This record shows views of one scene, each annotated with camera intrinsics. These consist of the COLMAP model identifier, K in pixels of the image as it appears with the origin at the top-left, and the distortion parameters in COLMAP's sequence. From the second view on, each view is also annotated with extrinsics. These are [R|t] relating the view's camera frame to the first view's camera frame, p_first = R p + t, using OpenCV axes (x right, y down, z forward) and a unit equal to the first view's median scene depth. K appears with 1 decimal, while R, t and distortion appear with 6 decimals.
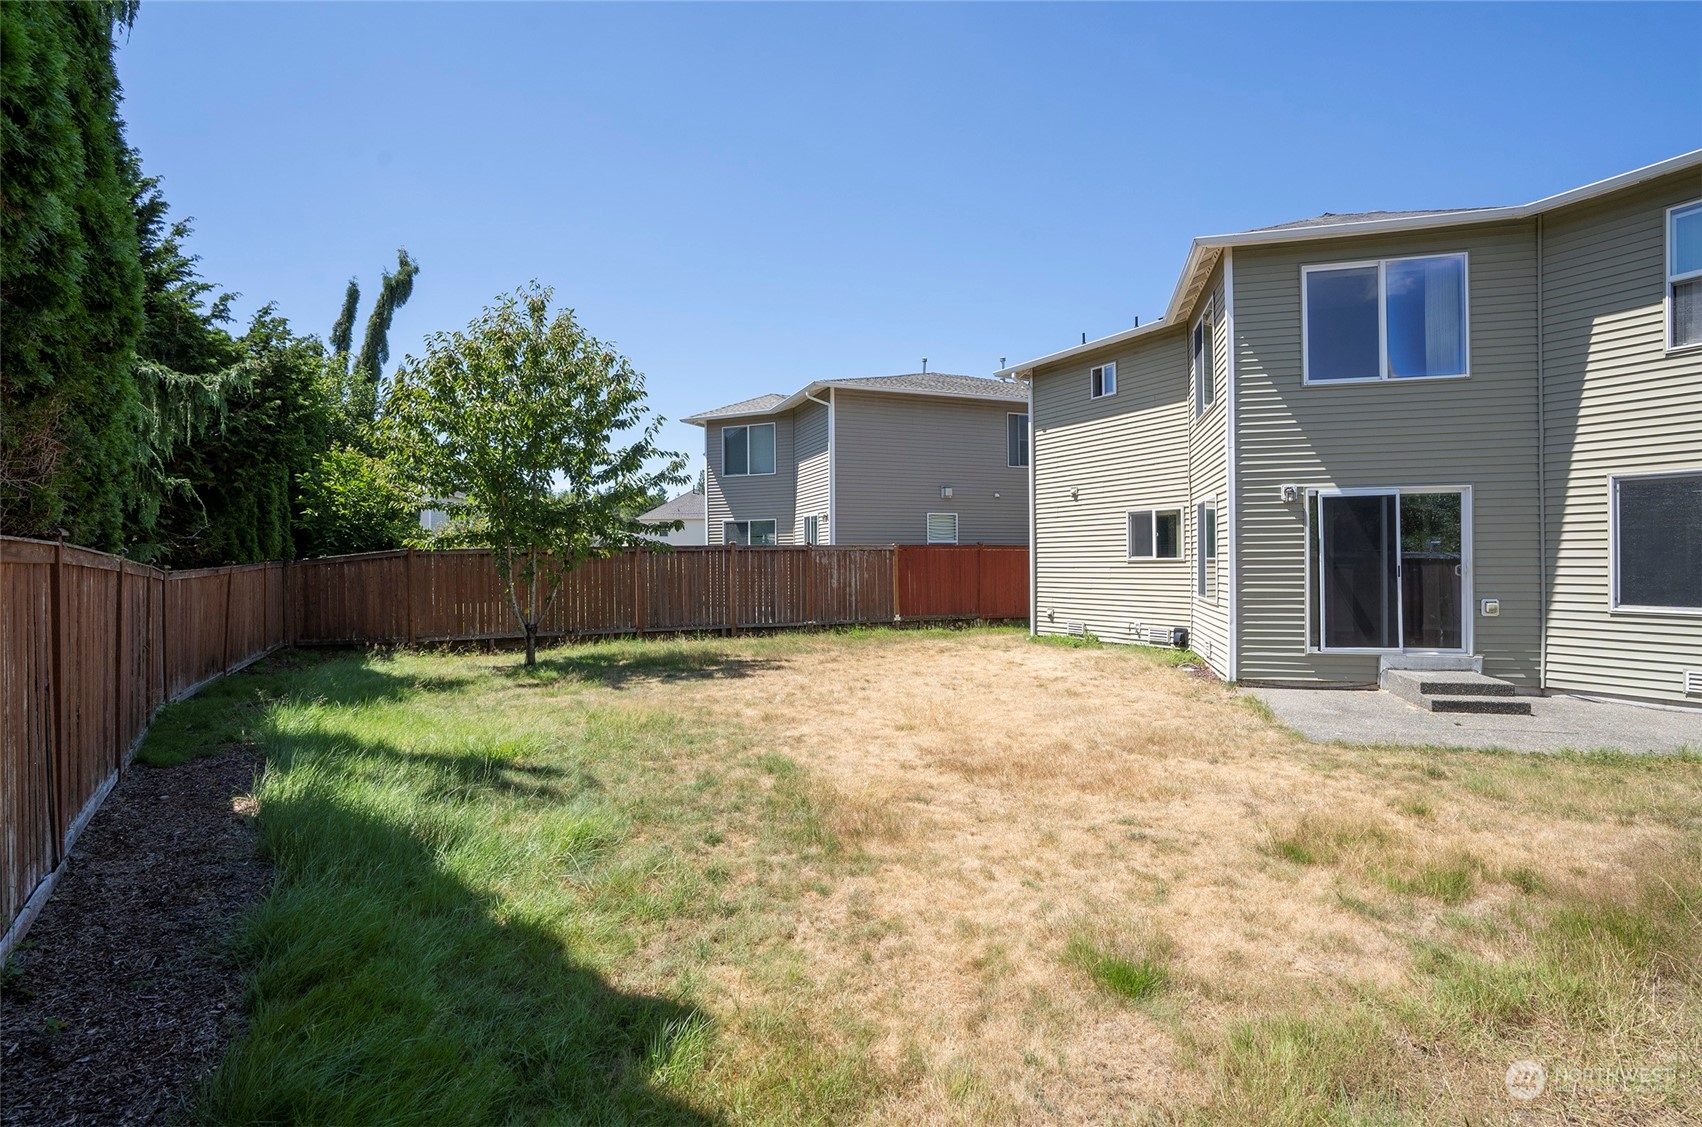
lens RADIAL K [[814.3, 0, 832.3], [0, 814.3, 562.5], [0, 0, 1]] dist [-0.066685, 0.026655]
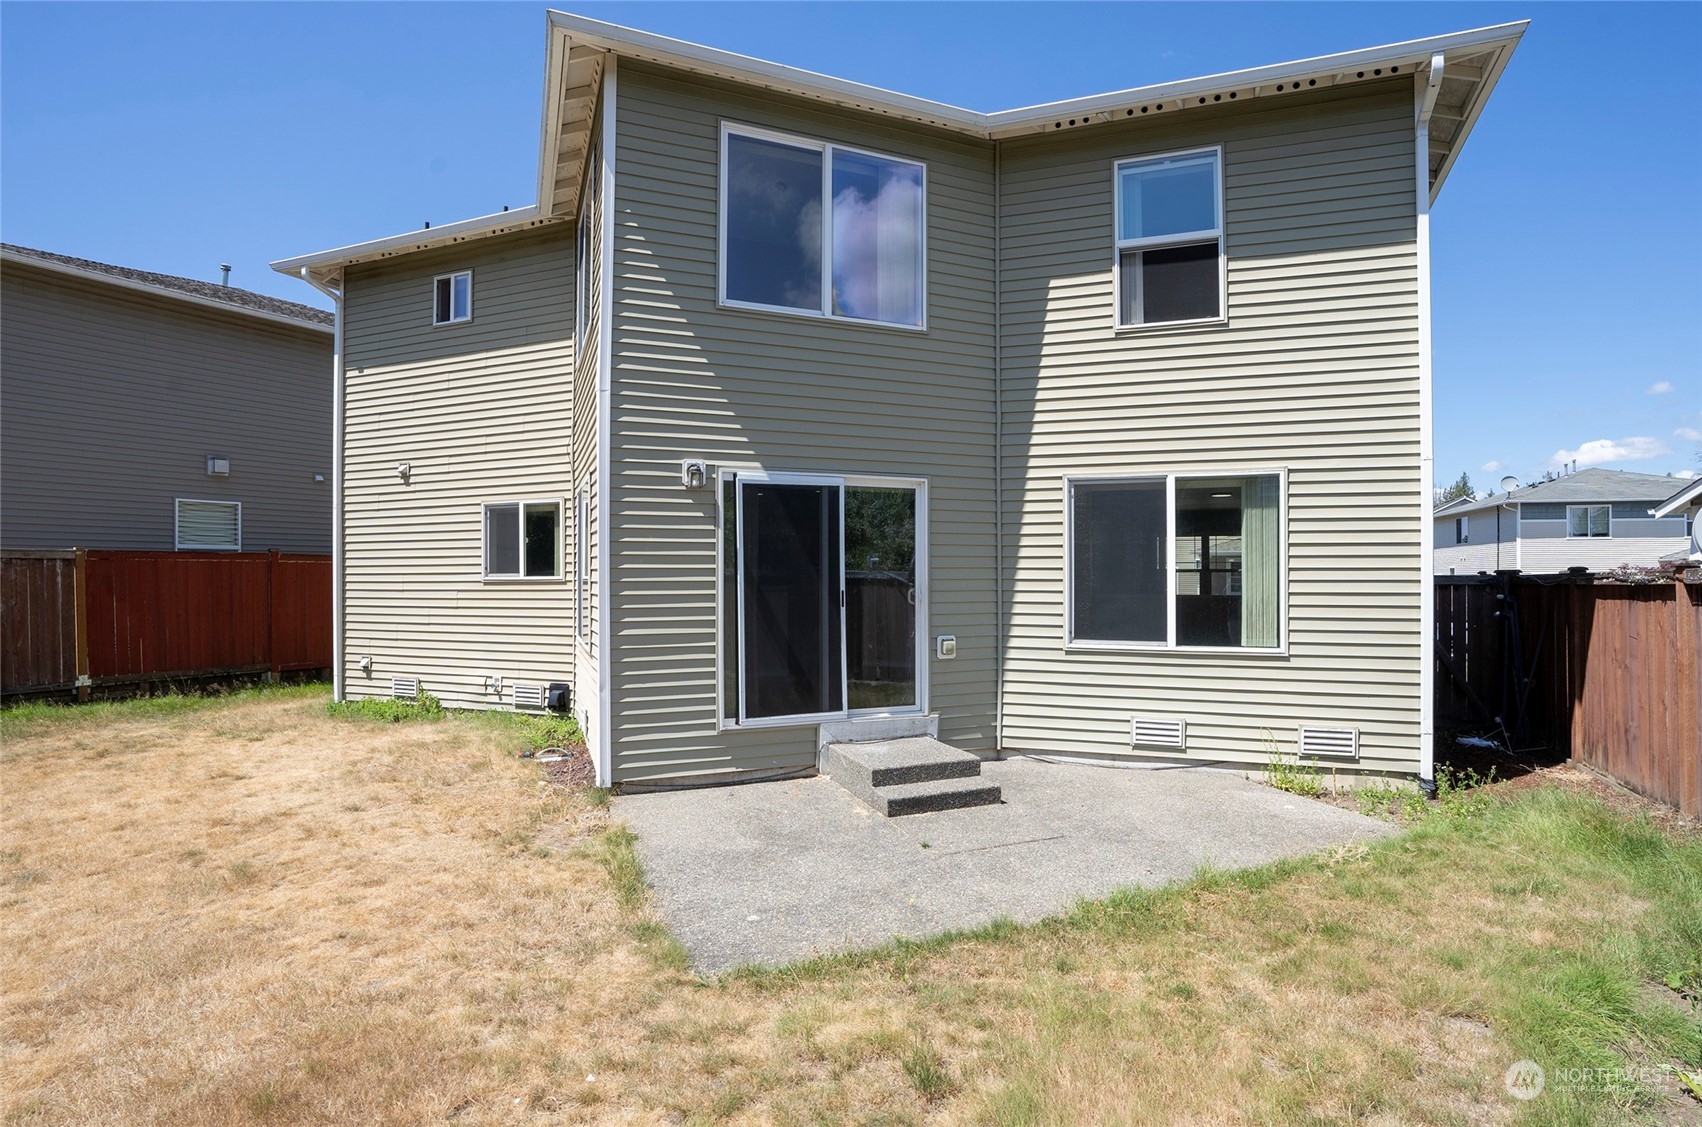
lens RADIAL K [[1022.3, 0, 849.2], [0, 1022.3, 585.6], [0, 0, 1]] dist [-0.089067, 0.000092]
pose [[0.805003, 0.001533, 0.593269, 0.195980], [-0.004389, 0.999985, 0.003372, -0.003152], [-0.593255, -0.005319, 0.804997, 0.285999]]
